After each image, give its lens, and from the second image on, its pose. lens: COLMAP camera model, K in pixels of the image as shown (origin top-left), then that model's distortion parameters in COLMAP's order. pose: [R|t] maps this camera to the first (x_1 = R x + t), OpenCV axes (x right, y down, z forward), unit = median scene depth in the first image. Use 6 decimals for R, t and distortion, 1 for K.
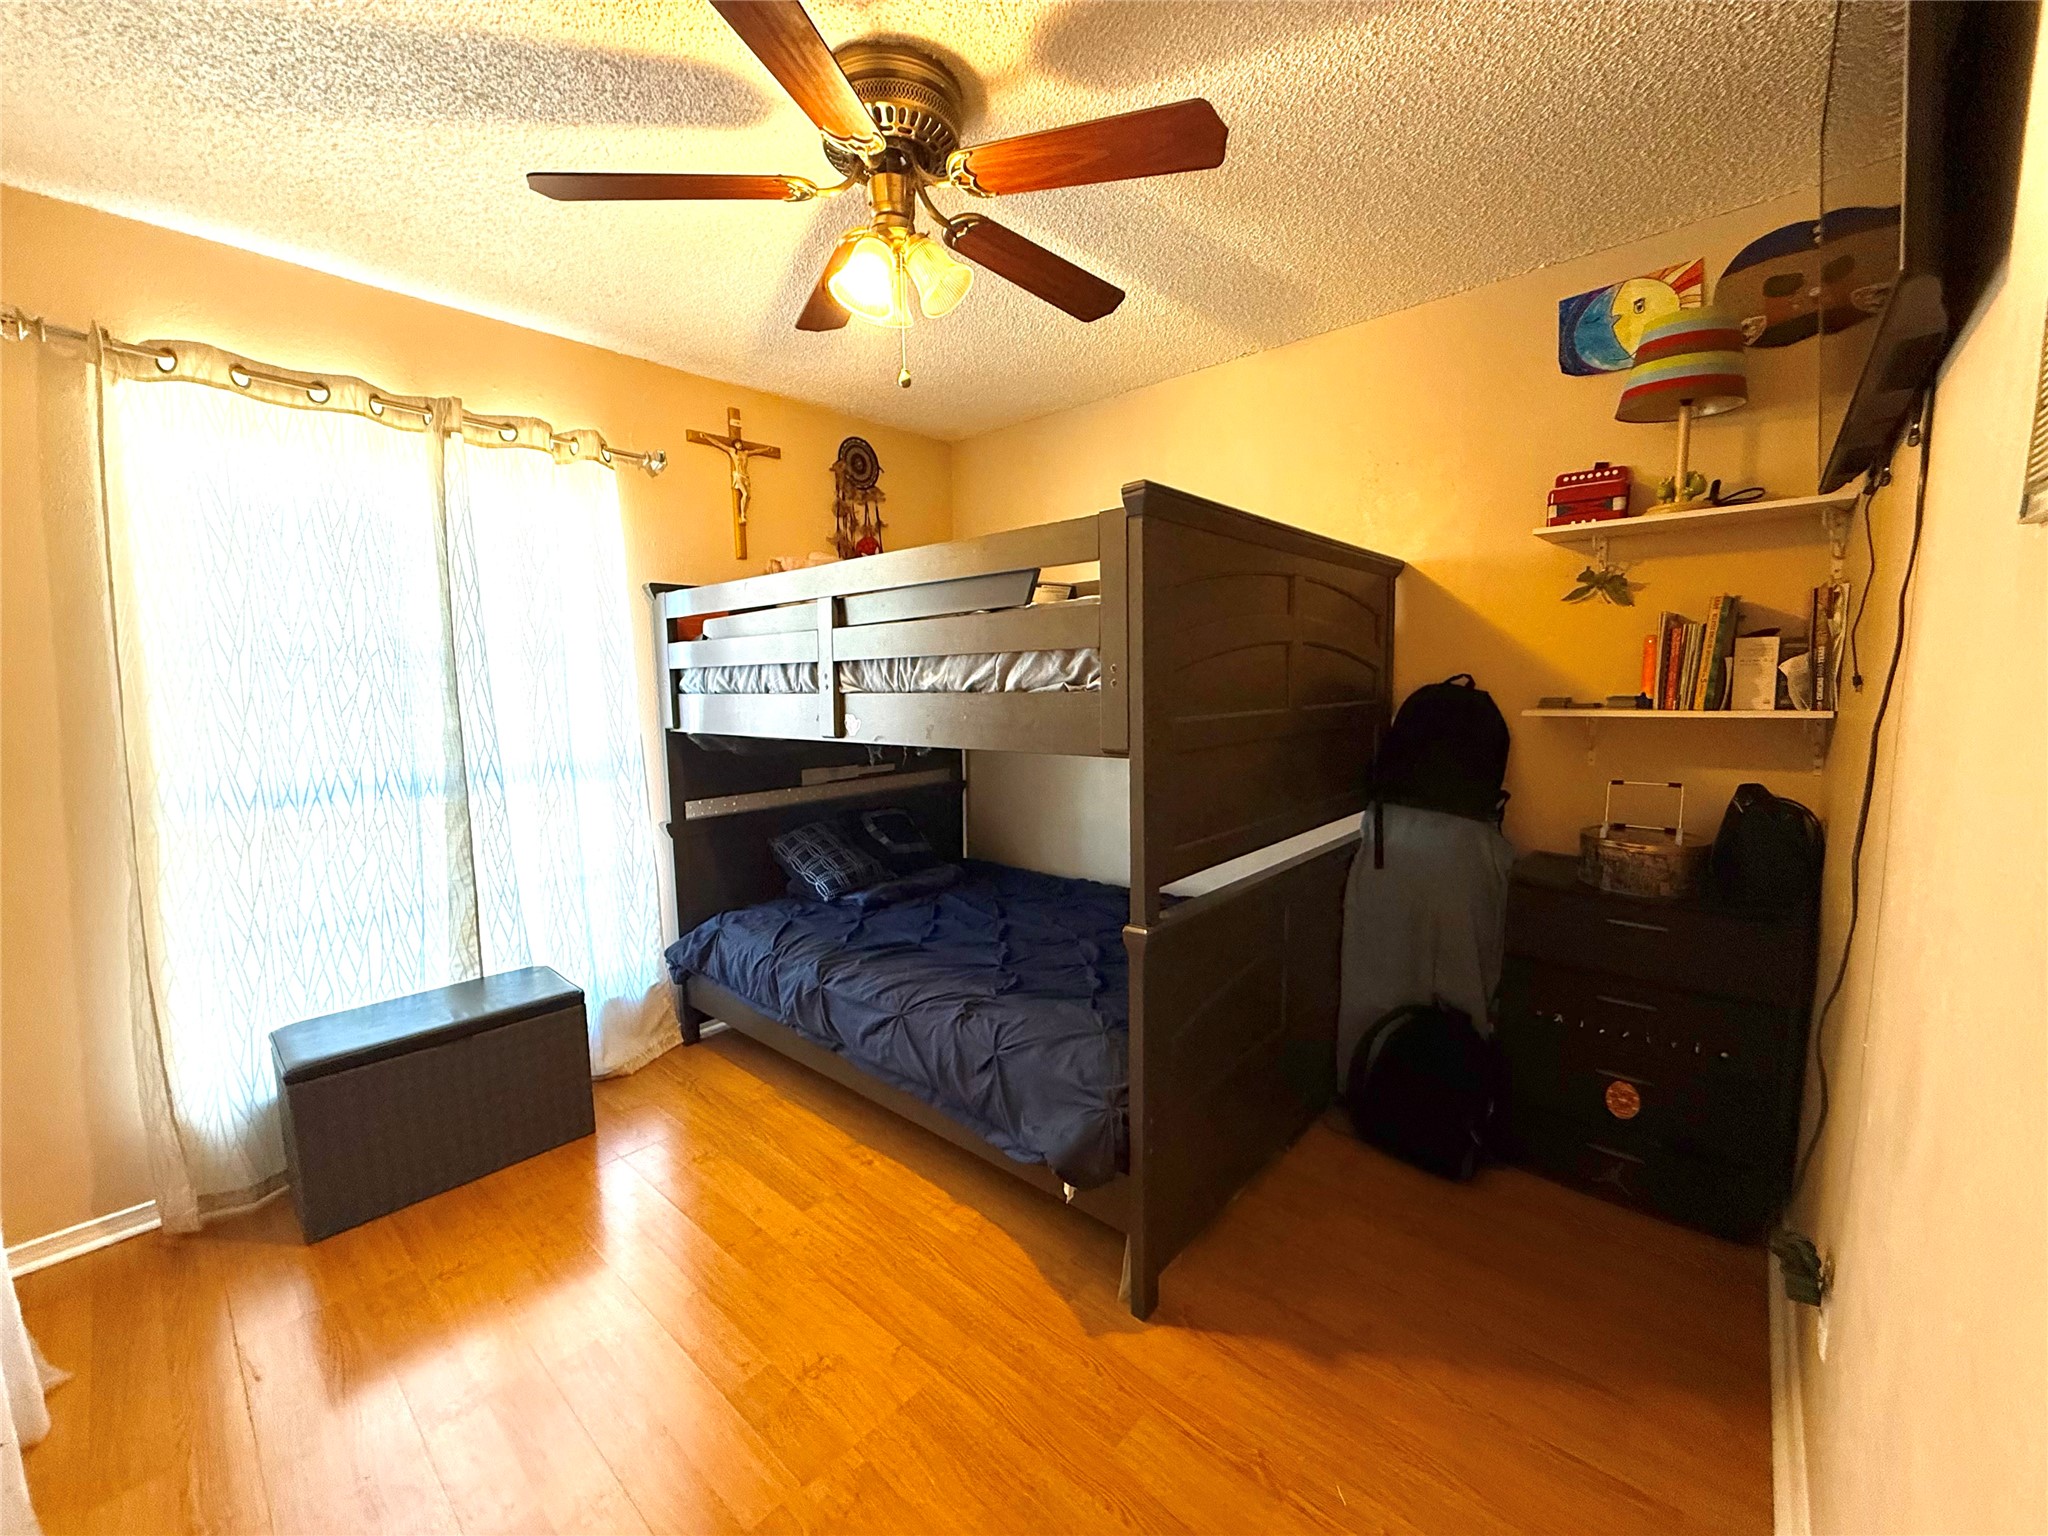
lens RADIAL K [[814.8, 0, 1024.0], [0, 814.8, 768.0], [0, 0, 1]] dist [0.001625, 0.000518]
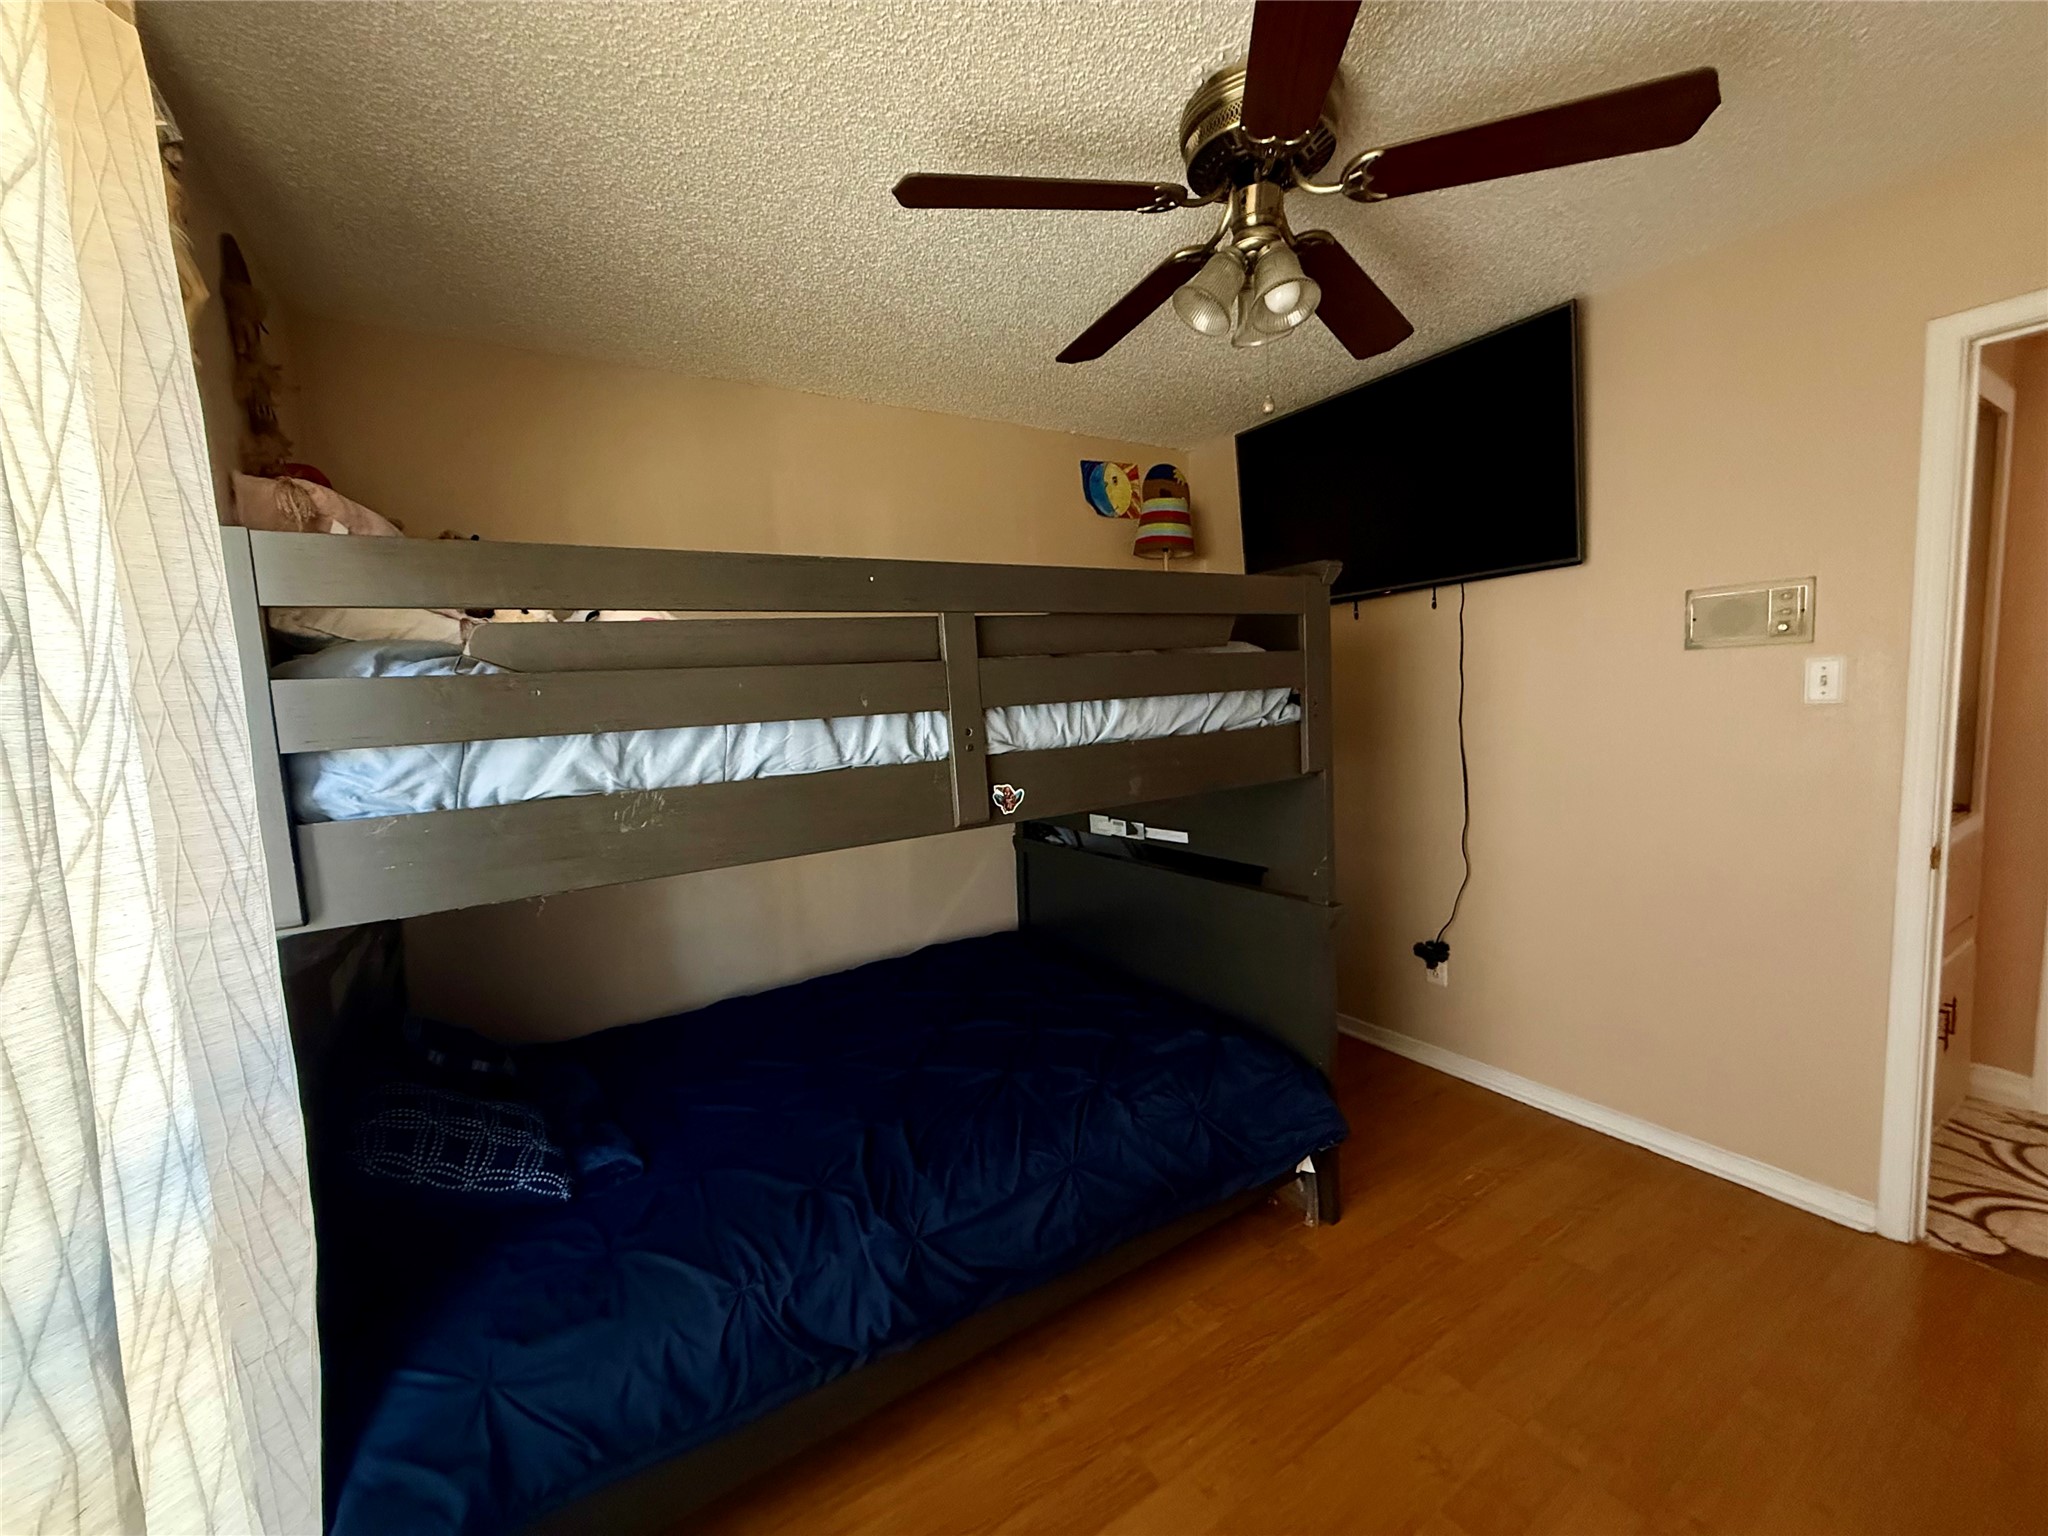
lens RADIAL K [[814.8, 0, 1024.0], [0, 814.8, 768.0], [0, 0, 1]] dist [0.001625, 0.000518]
pose [[0.277614, -0.087074, 0.956738, -0.841502], [0.154564, 0.986959, 0.044975, -0.104073], [-0.948177, 0.135392, 0.287452, 0.753725]]
